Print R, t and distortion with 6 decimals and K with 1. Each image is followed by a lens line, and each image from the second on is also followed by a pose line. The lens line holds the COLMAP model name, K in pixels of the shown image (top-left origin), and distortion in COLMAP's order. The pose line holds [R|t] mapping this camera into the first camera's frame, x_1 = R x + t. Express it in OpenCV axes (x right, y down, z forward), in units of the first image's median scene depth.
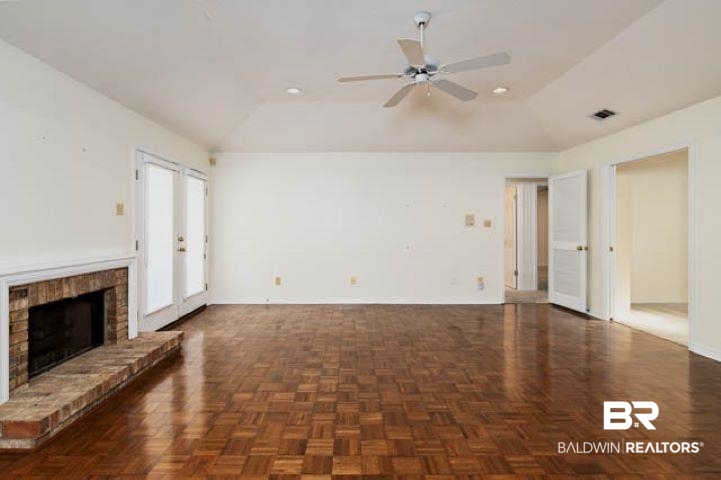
lens RADIAL K [[362.4, 0, 348.5], [0, 362.4, 228.5], [0, 0, 1]] dist [0.001023, -0.002072]
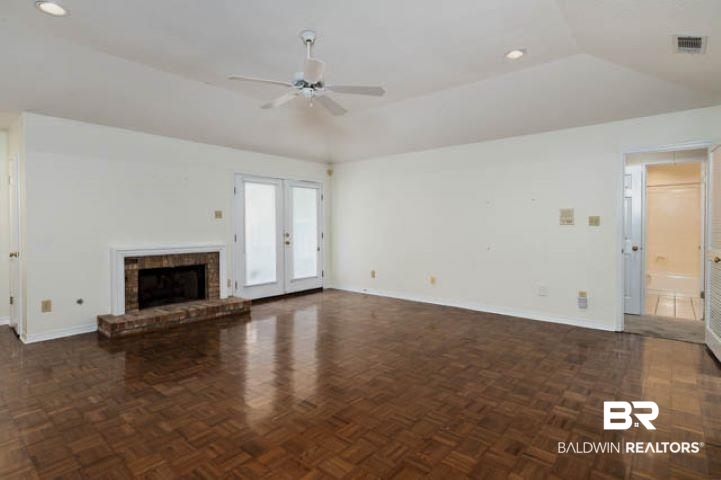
lens RADIAL K [[362.4, 0, 363.2], [0, 362.4, 235.2], [0, 0, 1]] dist [0.001023, -0.002072]
pose [[0.767715, 0.015798, -0.640597, 0.861420], [0.000144, 0.999692, 0.024826, -0.004343], [0.640792, -0.019152, 0.767476, 0.213423]]
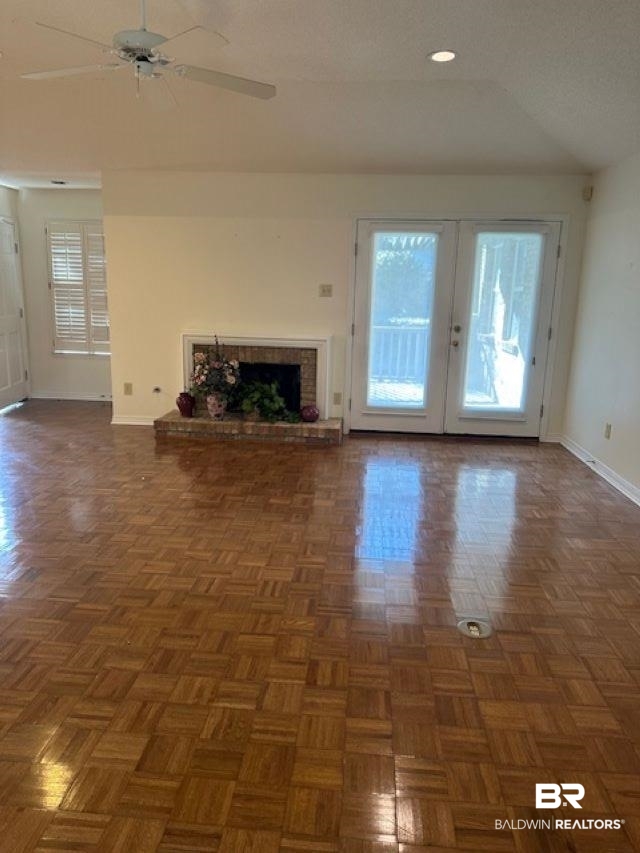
lens RADIAL K [[594.9, 0, 327.1], [0, 594.9, 430.6], [0, 0, 1]] dist [0.055862, -0.003040]
pose [[-0.059061, 0.228163, -0.971830, 1.080733], [-0.028203, 0.972759, 0.230095, -0.057364], [0.997856, 0.040998, -0.051017, 1.138046]]
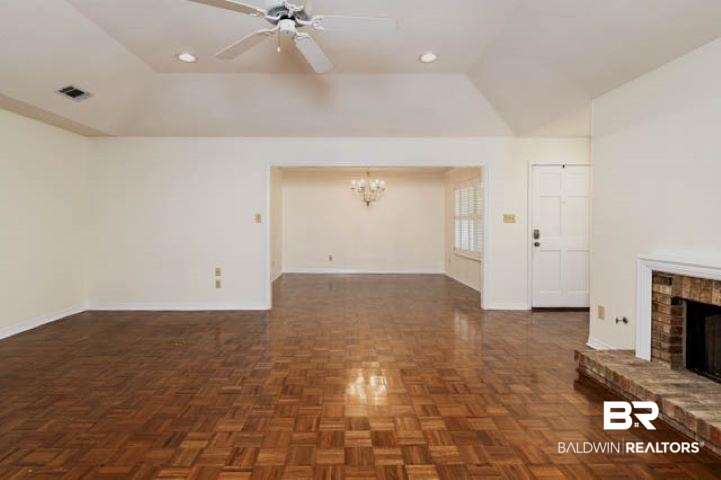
lens RADIAL K [[362.4, 0, 357.4], [0, 362.4, 234.5], [0, 0, 1]] dist [0.001023, -0.002072]
pose [[-0.999211, 0.004322, -0.039487, 0.065789], [0.003004, 0.999439, 0.033369, -0.002011], [0.039609, 0.033224, -0.998663, 1.427083]]
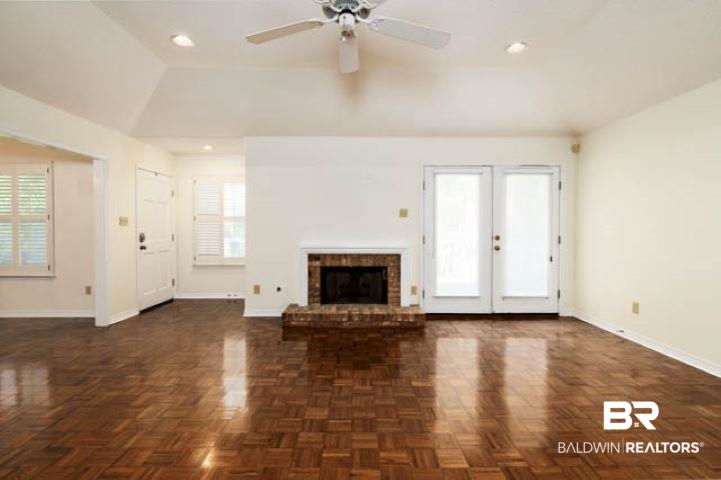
lens RADIAL K [[362.4, 0, 364.7], [0, 362.4, 234.3], [0, 0, 1]] dist [0.001023, -0.002072]
pose [[0.023015, 0.028461, -0.999330, 0.789840], [-0.005201, 0.999585, 0.028349, -0.010901], [0.999722, 0.004545, 0.023154, 0.842482]]
